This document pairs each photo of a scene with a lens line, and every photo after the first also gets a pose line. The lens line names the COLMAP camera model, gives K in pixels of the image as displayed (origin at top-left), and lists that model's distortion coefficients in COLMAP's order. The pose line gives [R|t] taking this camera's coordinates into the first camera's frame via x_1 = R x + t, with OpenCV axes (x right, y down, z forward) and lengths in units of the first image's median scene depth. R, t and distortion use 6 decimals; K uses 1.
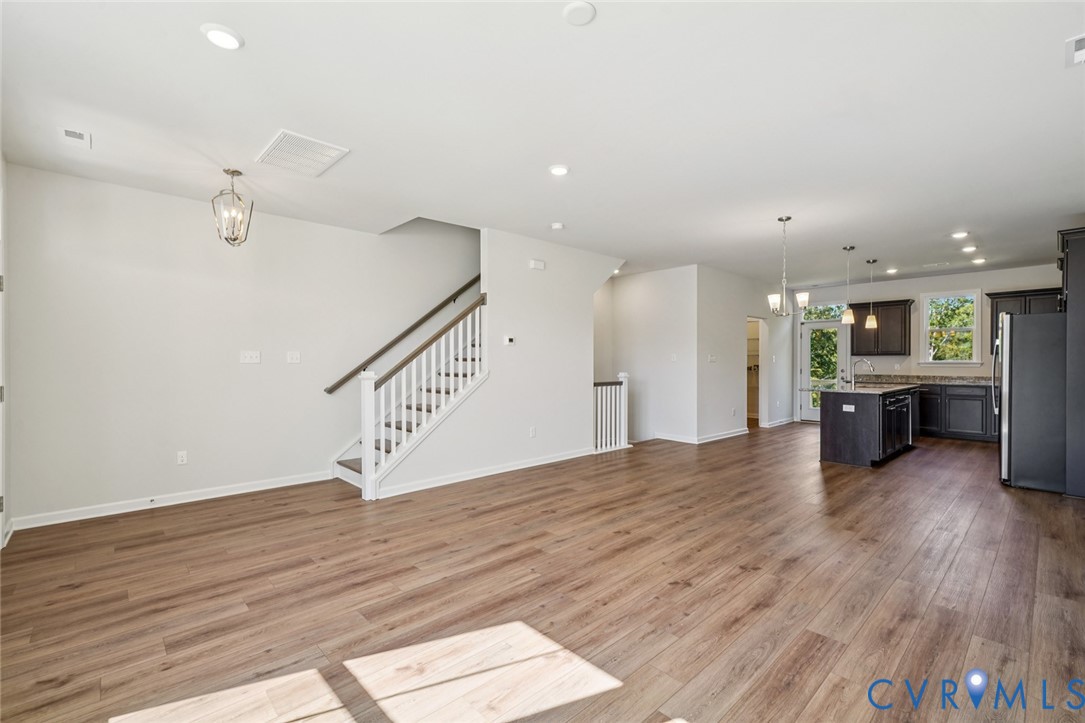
lens RADIAL K [[474.7, 0, 542.0], [0, 474.7, 363.4], [0, 0, 1]] dist [0.000198, 0.000003]
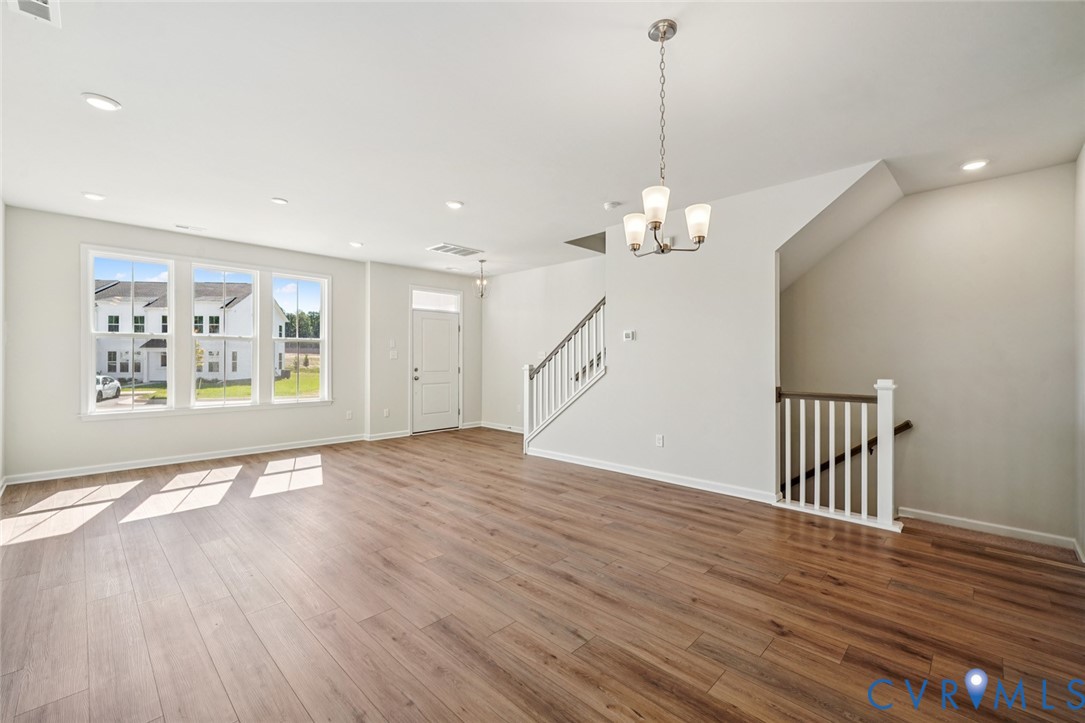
lens RADIAL K [[467.7, 0, 540.6], [0, 467.7, 357.8], [0, 0, 1]] dist [0.010356, 0.000046]
pose [[0.032834, 0.001189, -0.999460, 1.112946], [-0.003809, 0.999992, 0.001064, -0.005386], [0.999454, 0.003772, 0.032838, 1.038521]]
